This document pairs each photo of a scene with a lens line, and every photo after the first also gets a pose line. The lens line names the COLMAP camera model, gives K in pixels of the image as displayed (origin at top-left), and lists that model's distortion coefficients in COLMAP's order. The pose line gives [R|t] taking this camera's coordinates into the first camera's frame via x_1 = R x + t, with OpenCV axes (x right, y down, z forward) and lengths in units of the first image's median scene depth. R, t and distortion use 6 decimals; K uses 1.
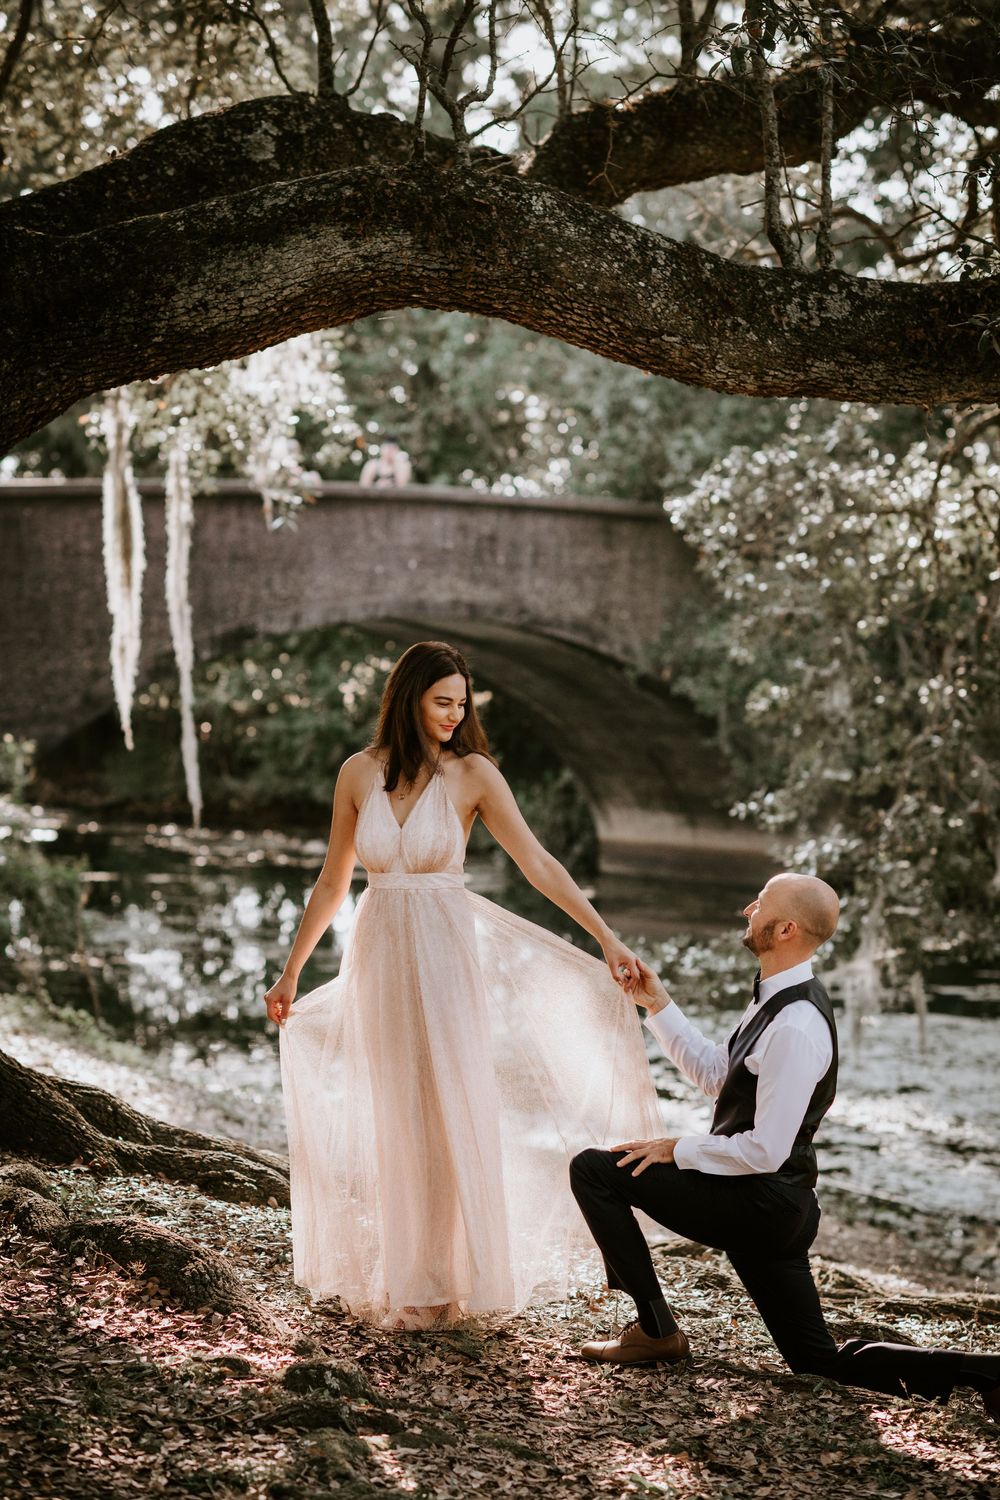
lens RADIAL K [[3480.1, 0, 500.0], [0, 3480.1, 750.0], [0, 0, 1]] dist [-0.011008, -0.544204]
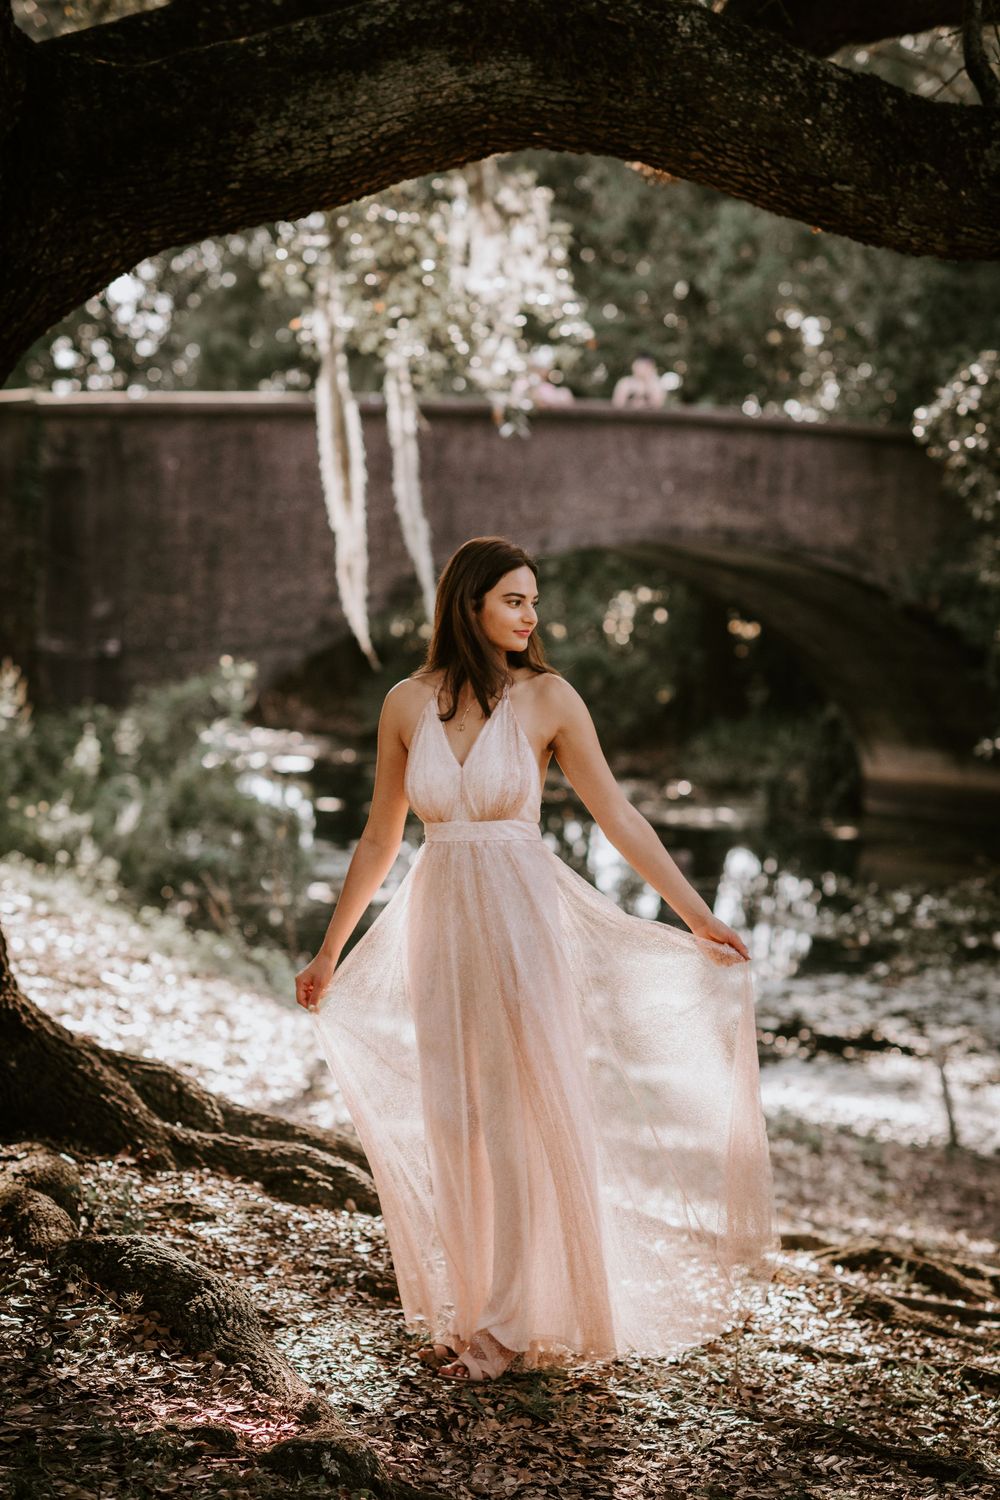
lens RADIAL K [[3577.4, 0, 501.5], [0, 3577.4, 771.1], [0, 0, 1]] dist [0.010428, -0.655012]
pose [[0.997189, 0.014002, -0.073604, 0.033261], [-0.012140, 0.999596, 0.025683, 0.001468], [0.073934, -0.024717, 0.996957, 0.133802]]
